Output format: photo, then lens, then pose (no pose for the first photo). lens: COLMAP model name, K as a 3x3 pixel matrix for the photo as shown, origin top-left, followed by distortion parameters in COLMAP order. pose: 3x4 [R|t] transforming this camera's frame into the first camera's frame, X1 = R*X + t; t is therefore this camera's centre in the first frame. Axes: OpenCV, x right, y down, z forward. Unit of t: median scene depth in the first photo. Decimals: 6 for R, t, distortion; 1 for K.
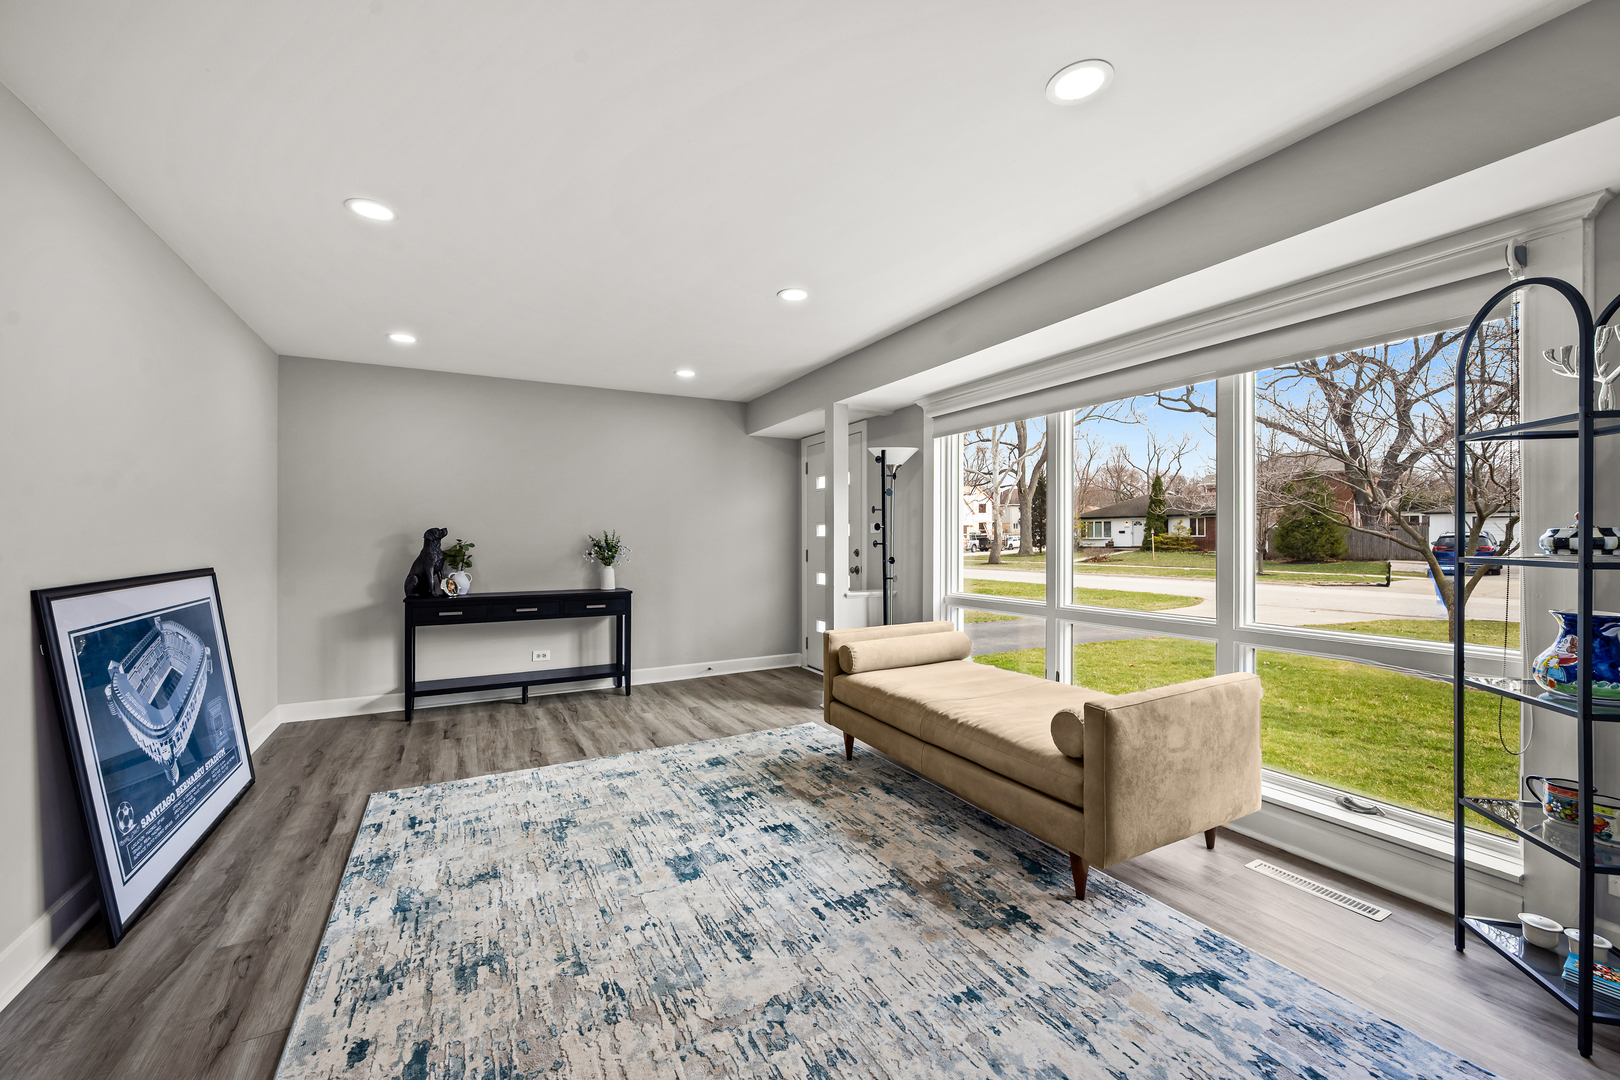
lens RADIAL K [[644.3, 0, 807.1], [0, 644.3, 543.4], [0, 0, 1]] dist [0.002216, 0.000545]
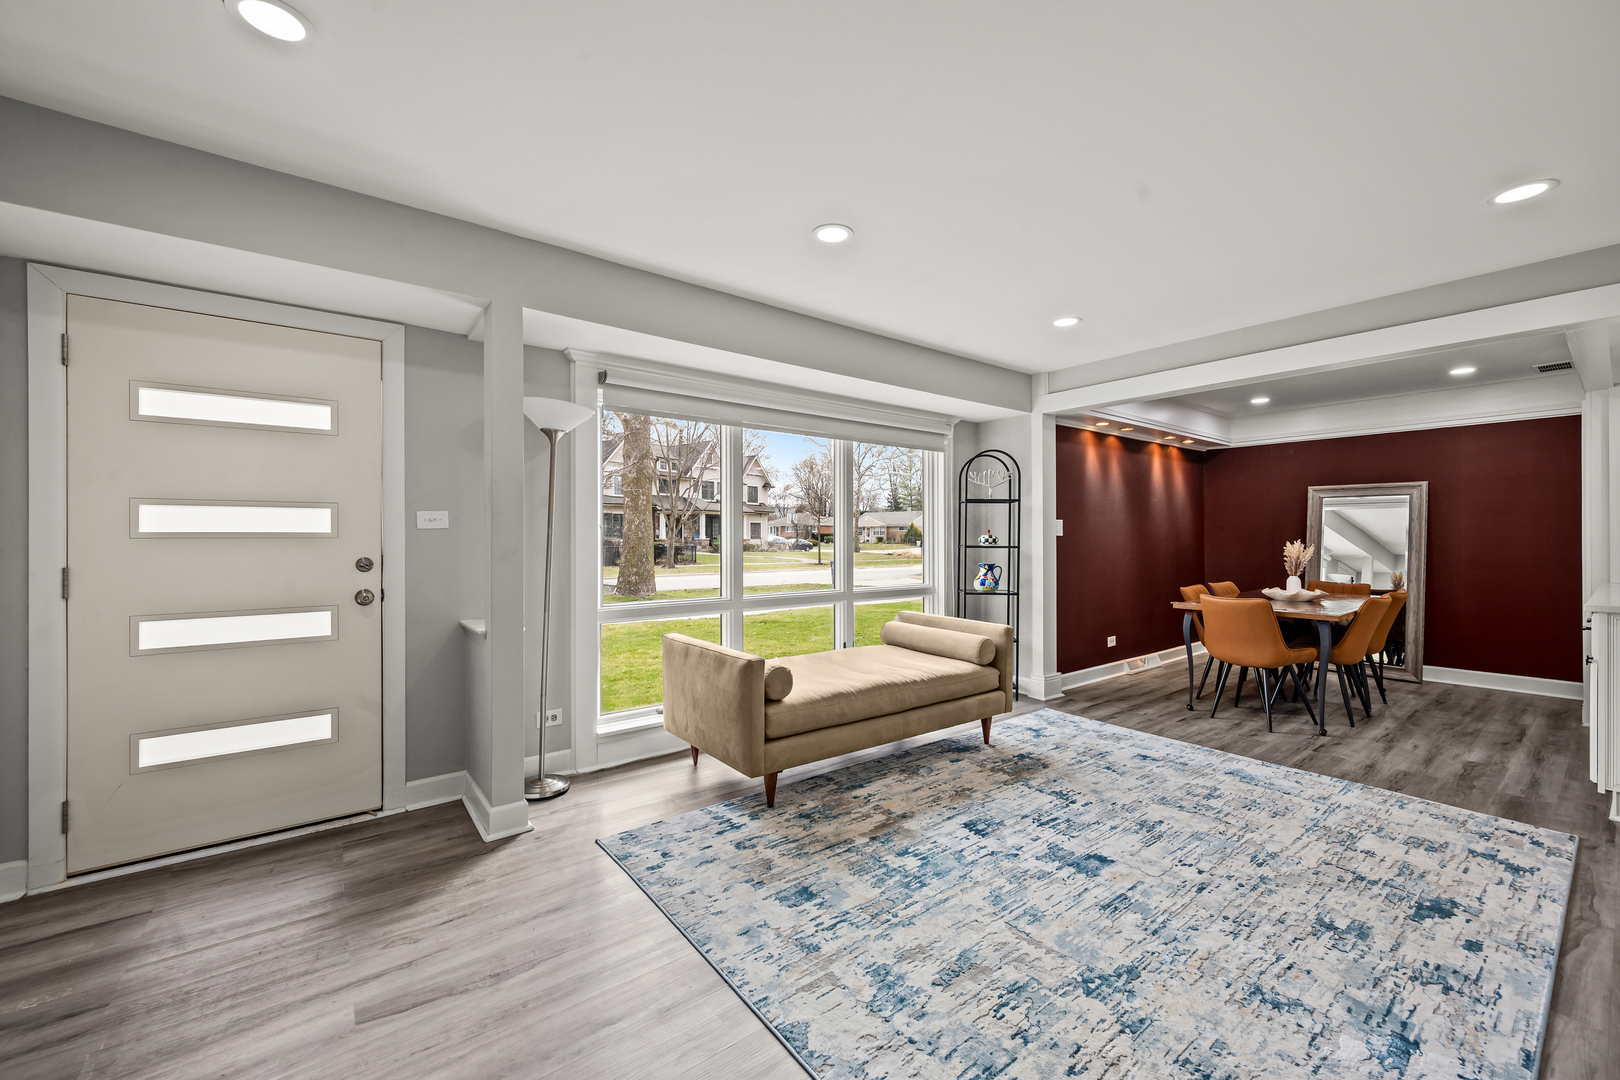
lens RADIAL K [[644.3, 0, 799.8], [0, 644.3, 538.1], [0, 0, 1]] dist [0.002216, 0.000545]
pose [[-0.161932, 0.001622, 0.986801, -1.035934], [0.004441, 0.999990, -0.000915, -0.011924], [-0.986792, 0.004234, -0.161938, 1.494675]]
